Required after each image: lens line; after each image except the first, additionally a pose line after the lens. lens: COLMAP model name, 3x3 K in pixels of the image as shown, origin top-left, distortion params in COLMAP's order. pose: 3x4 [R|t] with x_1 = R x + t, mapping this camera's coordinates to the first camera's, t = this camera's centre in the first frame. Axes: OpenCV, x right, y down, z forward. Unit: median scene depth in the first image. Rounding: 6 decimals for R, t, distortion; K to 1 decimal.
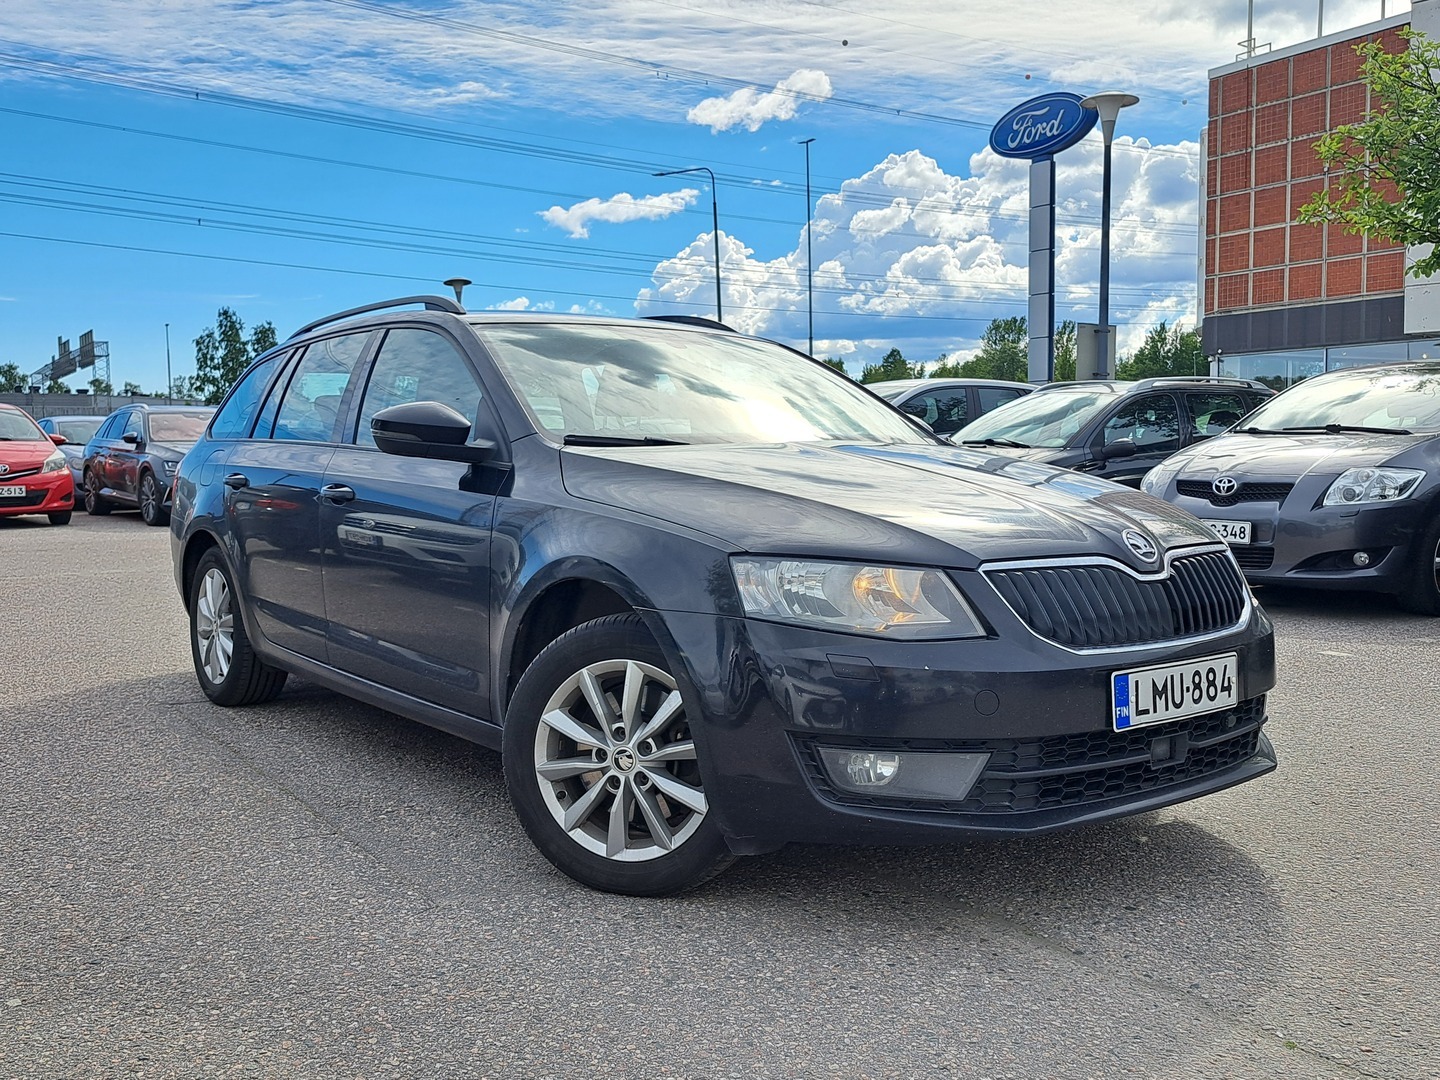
lens RADIAL K [[1336.9, 0, 750.2], [0, 1336.9, 584.4], [0, 0, 1]] dist [0.036519, 0.000000]
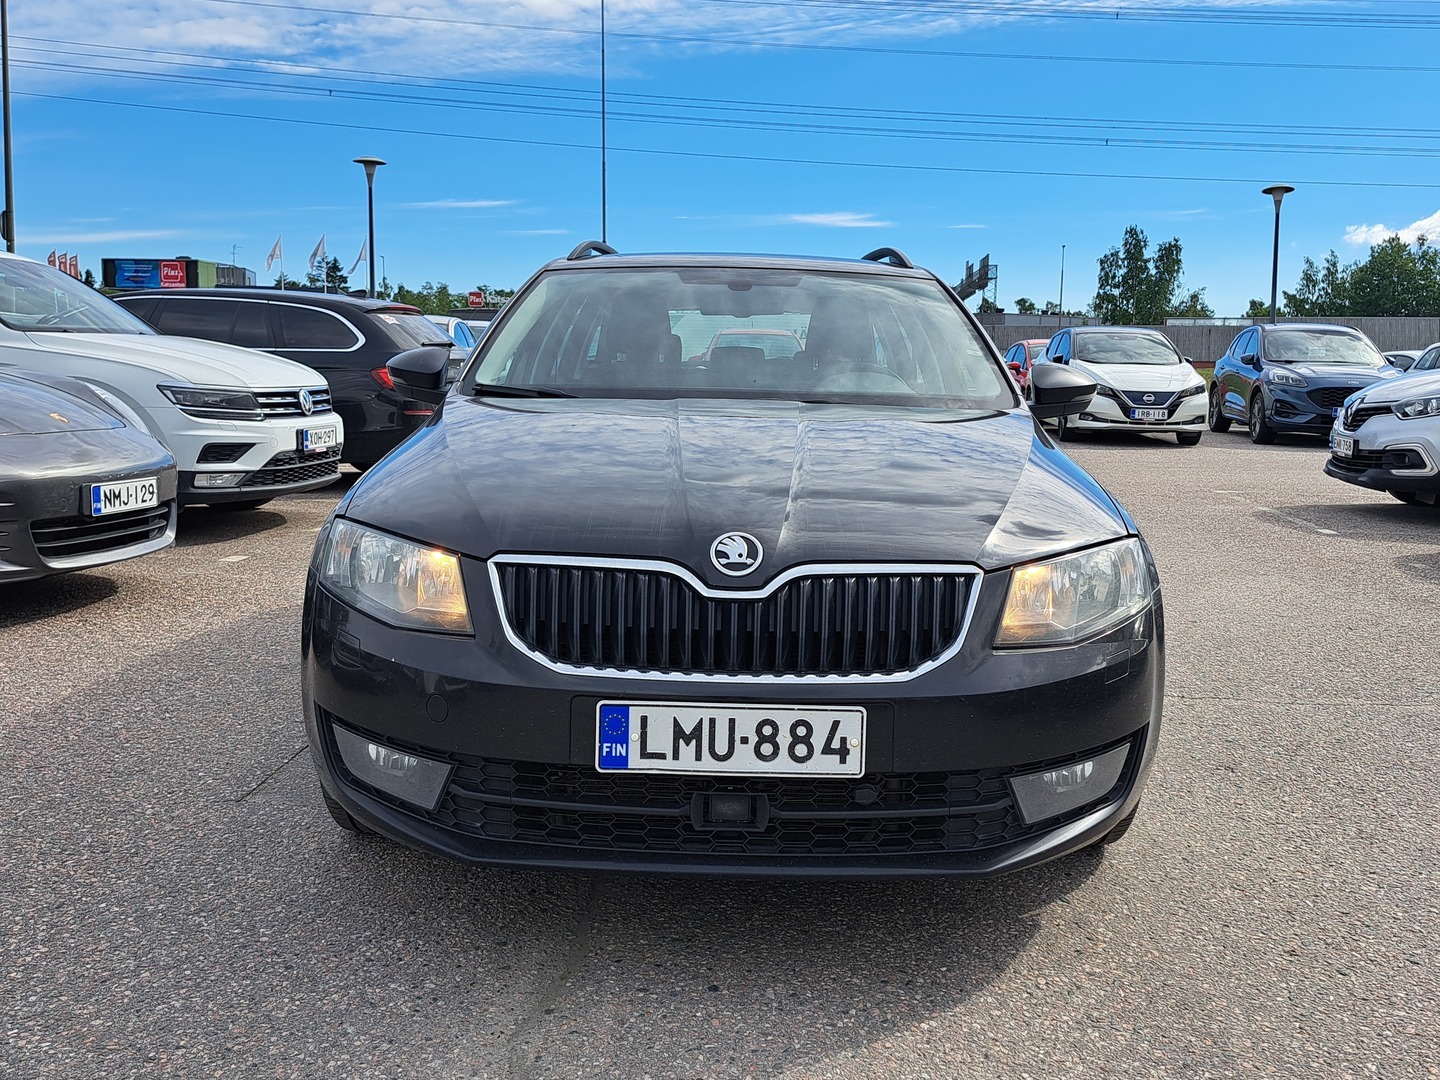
lens RADIAL K [[1336.9, 0, 748.7], [0, 1336.9, 589.5], [0, 0, 1]] dist [0.036519, 0.000000]
pose [[0.780788, 0.126595, -0.611836, 0.782226], [-0.086757, 0.991739, 0.094488, -0.082675], [0.618743, -0.020694, 0.785321, 0.378432]]
